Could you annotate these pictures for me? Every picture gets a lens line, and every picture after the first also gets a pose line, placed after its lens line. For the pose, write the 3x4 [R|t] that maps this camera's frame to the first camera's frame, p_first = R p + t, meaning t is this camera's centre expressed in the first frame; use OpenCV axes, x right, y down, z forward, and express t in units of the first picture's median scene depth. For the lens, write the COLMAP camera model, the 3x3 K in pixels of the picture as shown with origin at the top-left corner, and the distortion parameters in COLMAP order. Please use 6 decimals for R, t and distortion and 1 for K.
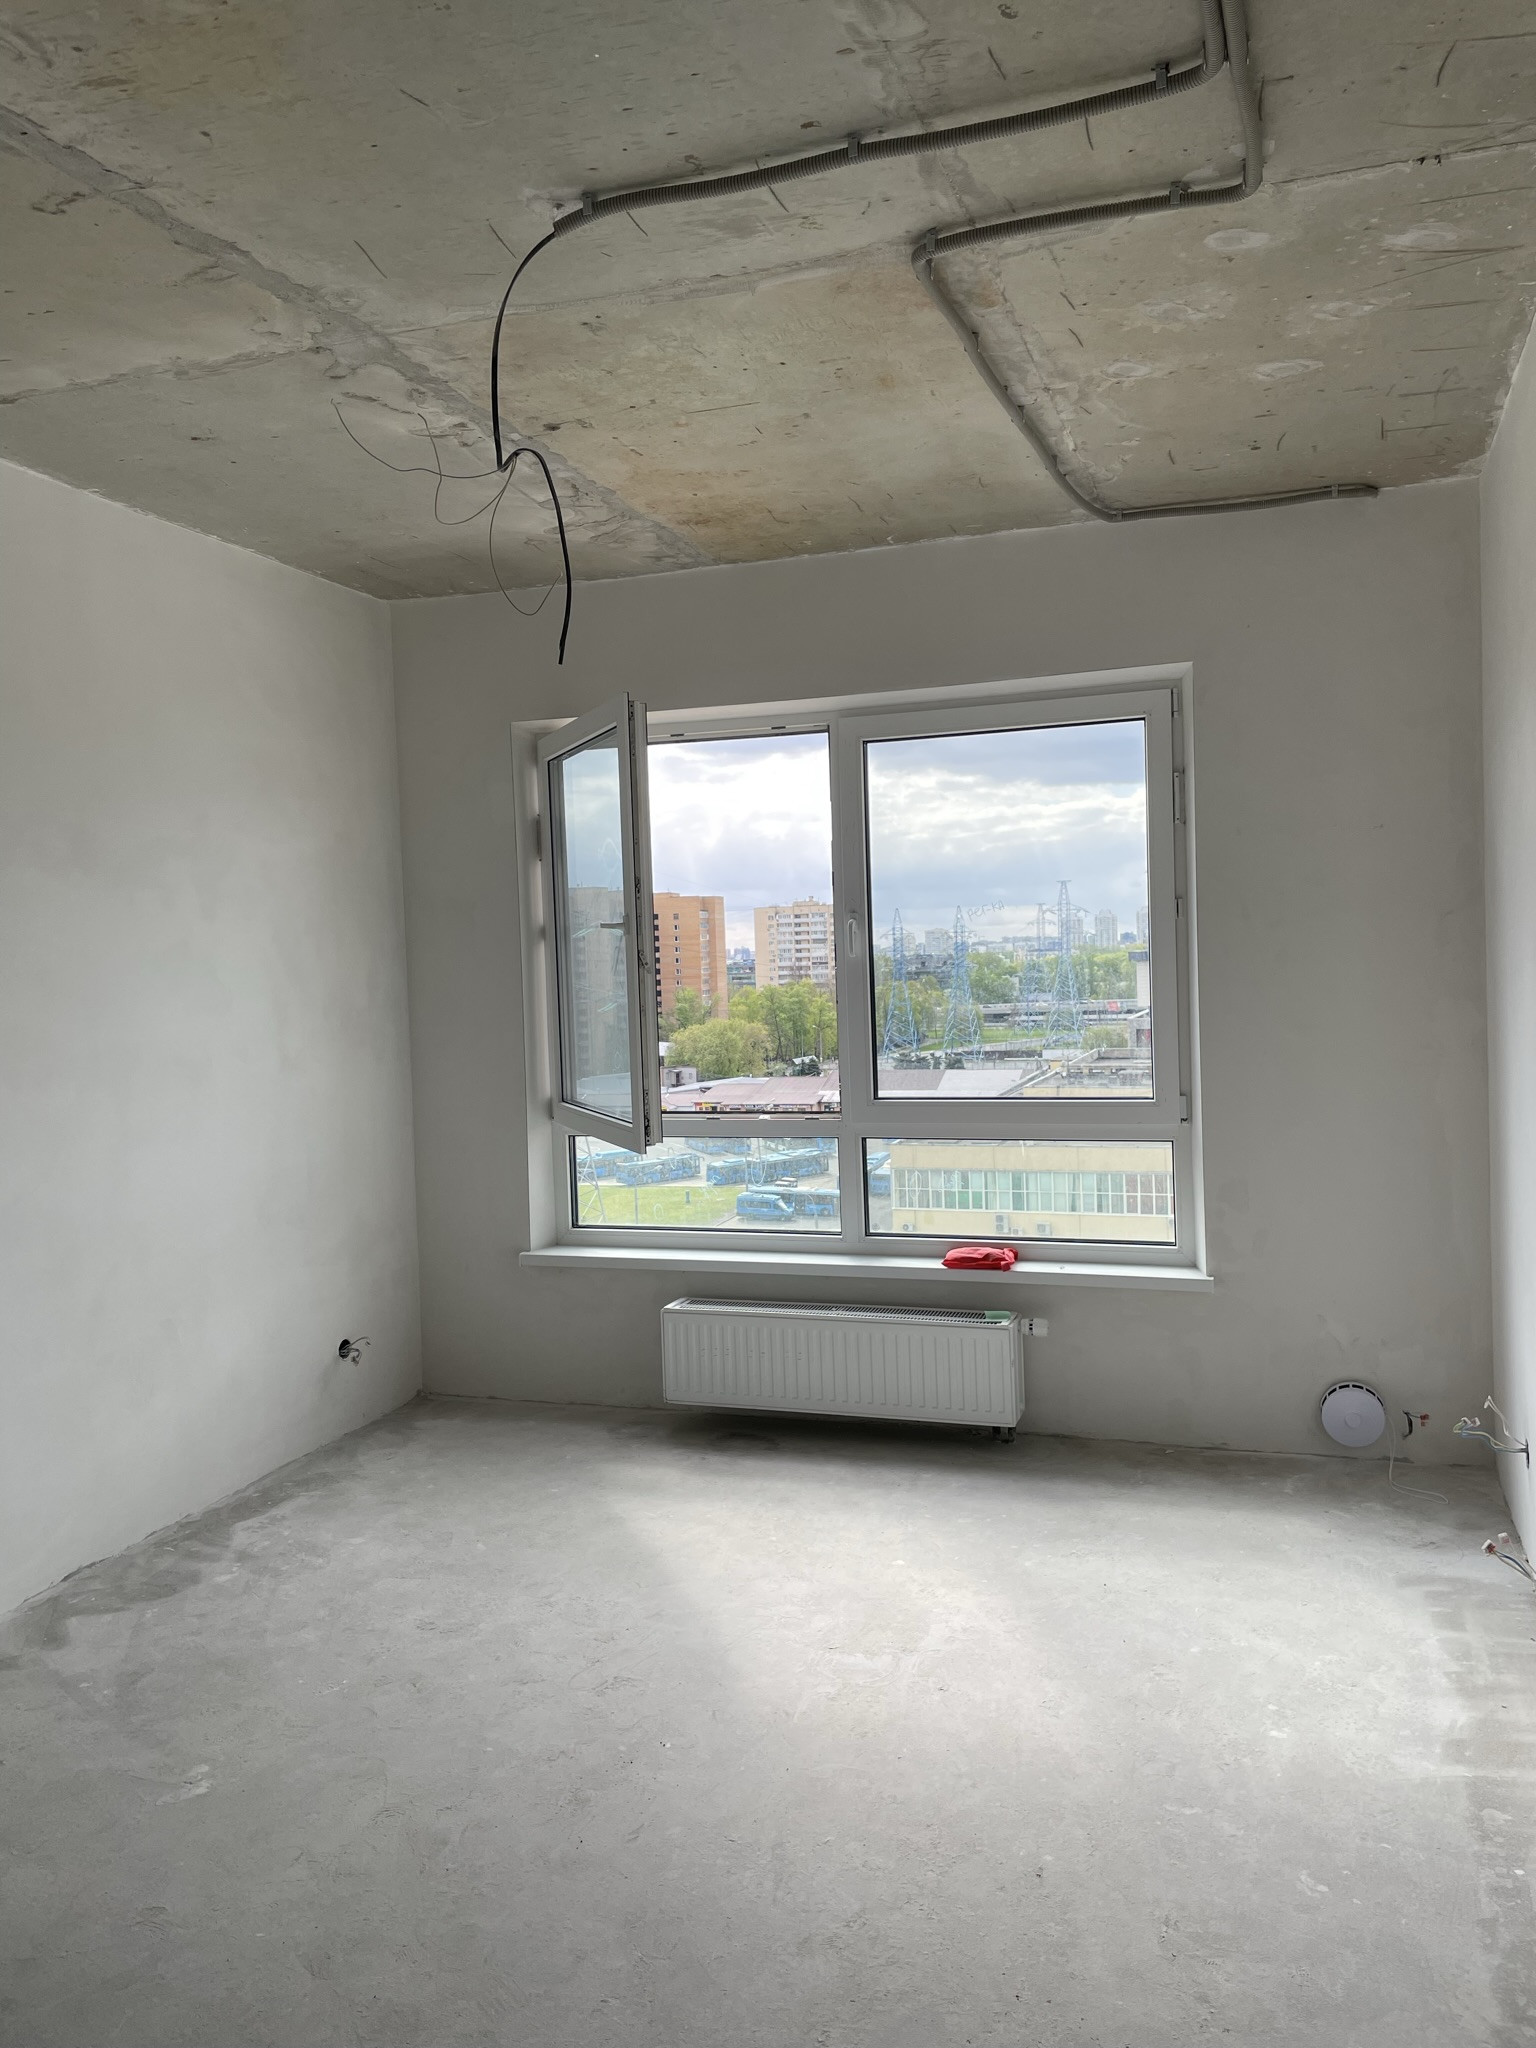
lens RADIAL K [[1555.1, 0, 775.9], [0, 1555.1, 1028.8], [0, 0, 1]] dist [0.003057, -0.002149]
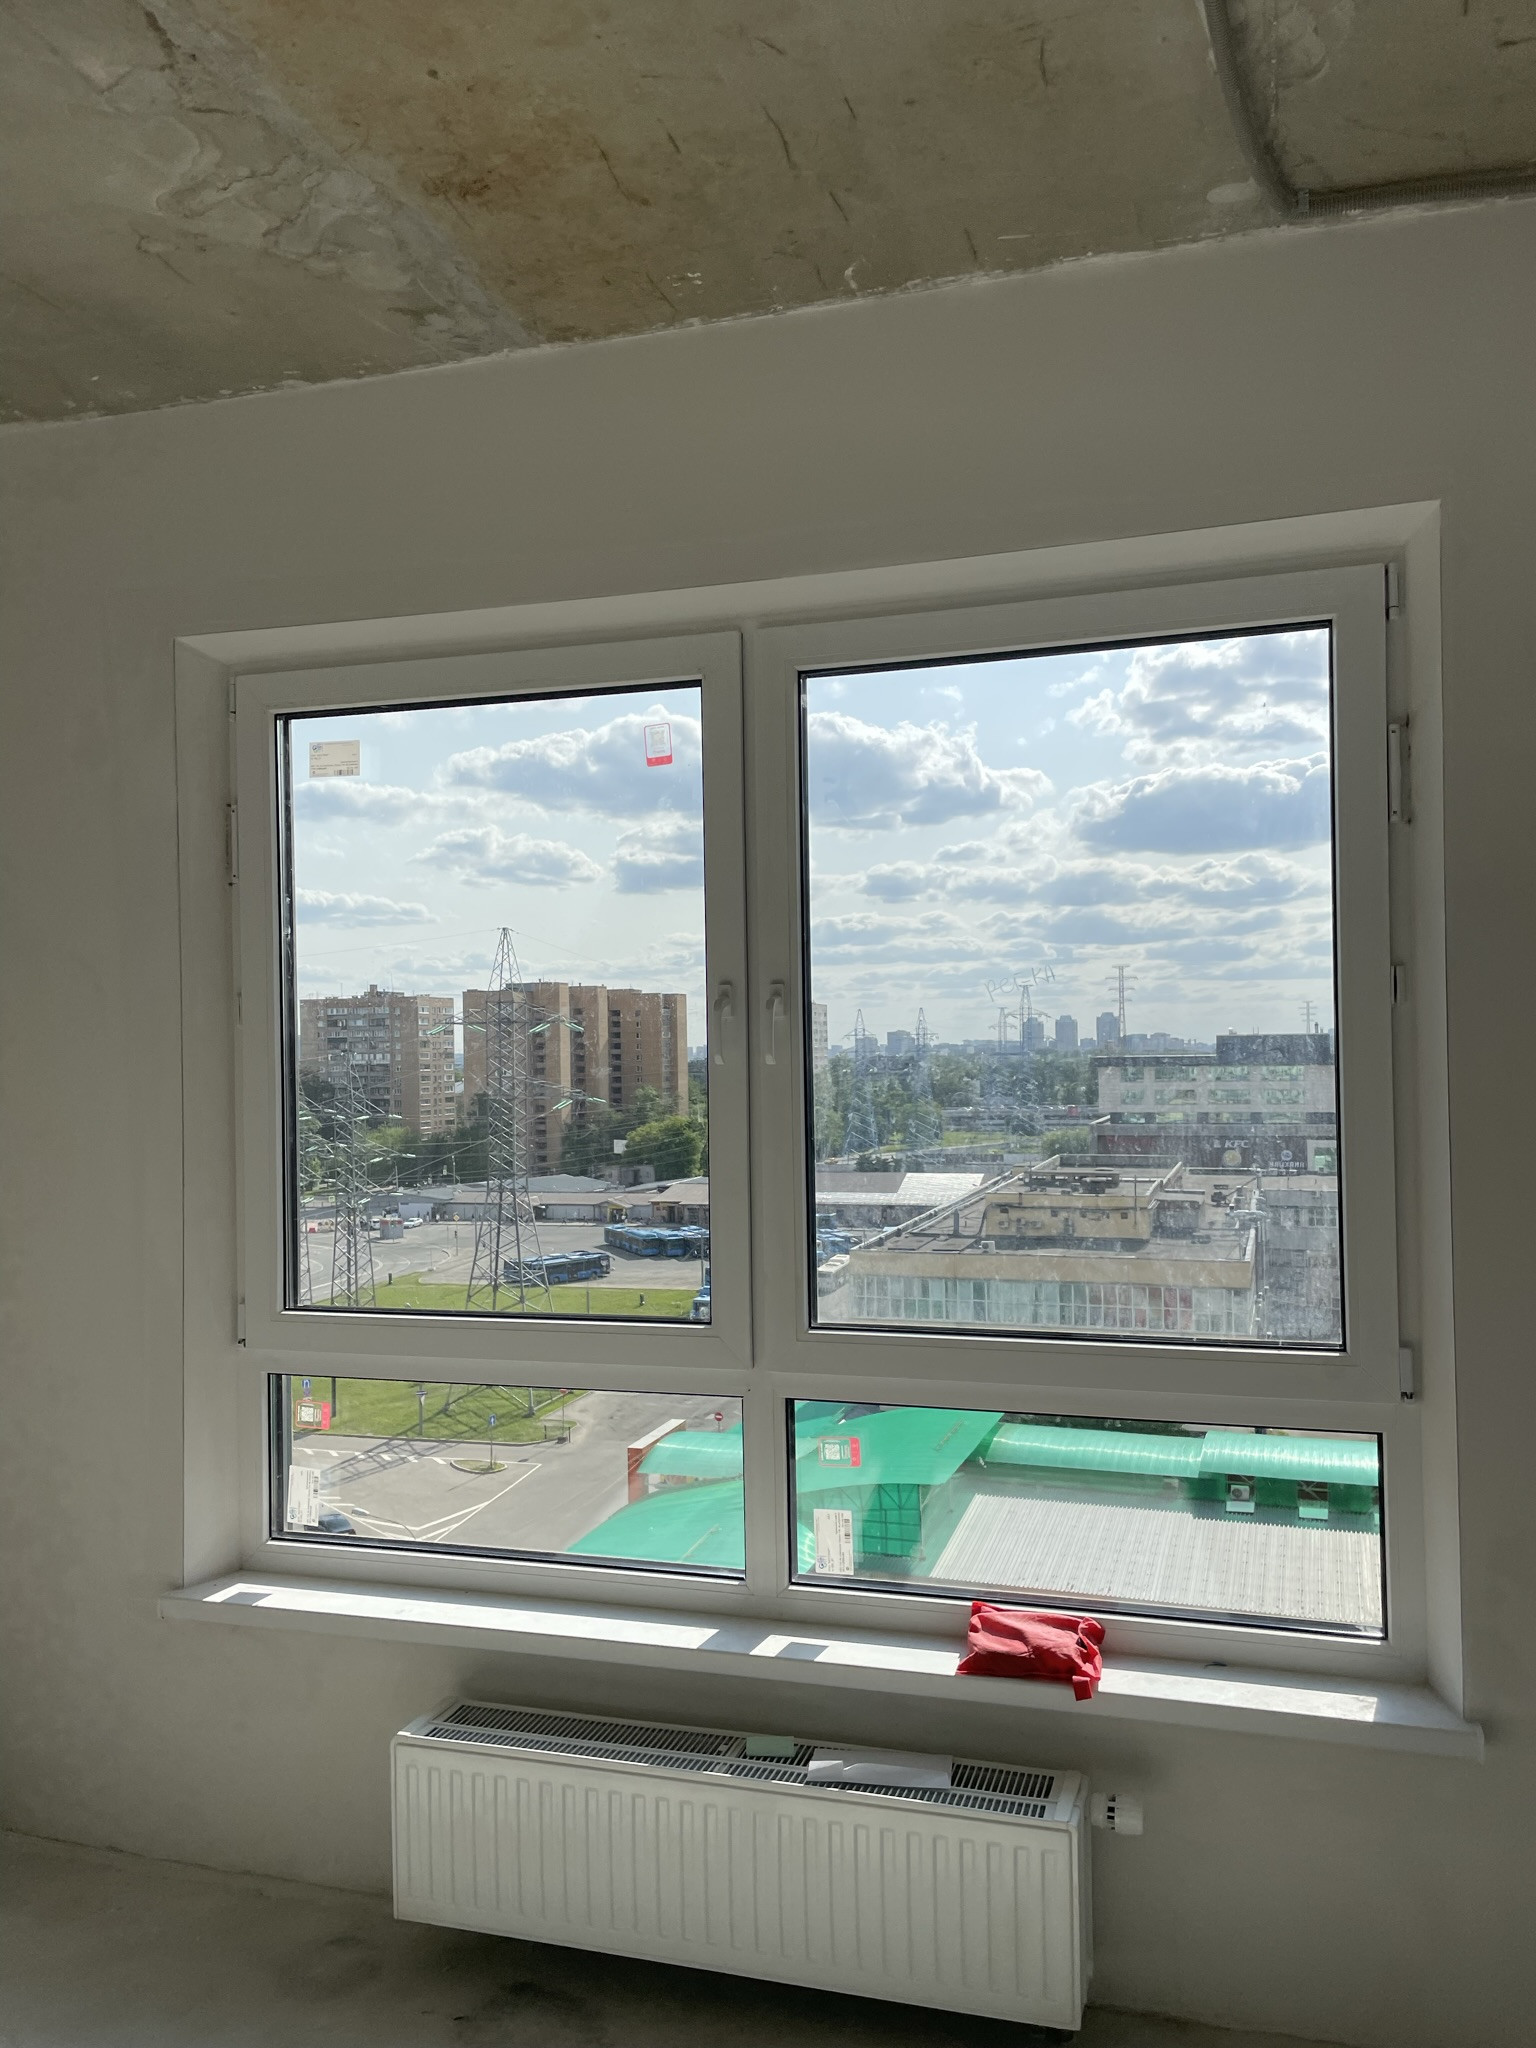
lens RADIAL K [[1555.1, 0, 763.8], [0, 1555.1, 1031.2], [0, 0, 1]] dist [0.003057, -0.002149]
pose [[0.999689, 0.018800, 0.016409, 0.035288], [-0.017746, 0.997909, -0.062151, -0.023158], [-0.017544, 0.061840, 0.997932, 0.432203]]
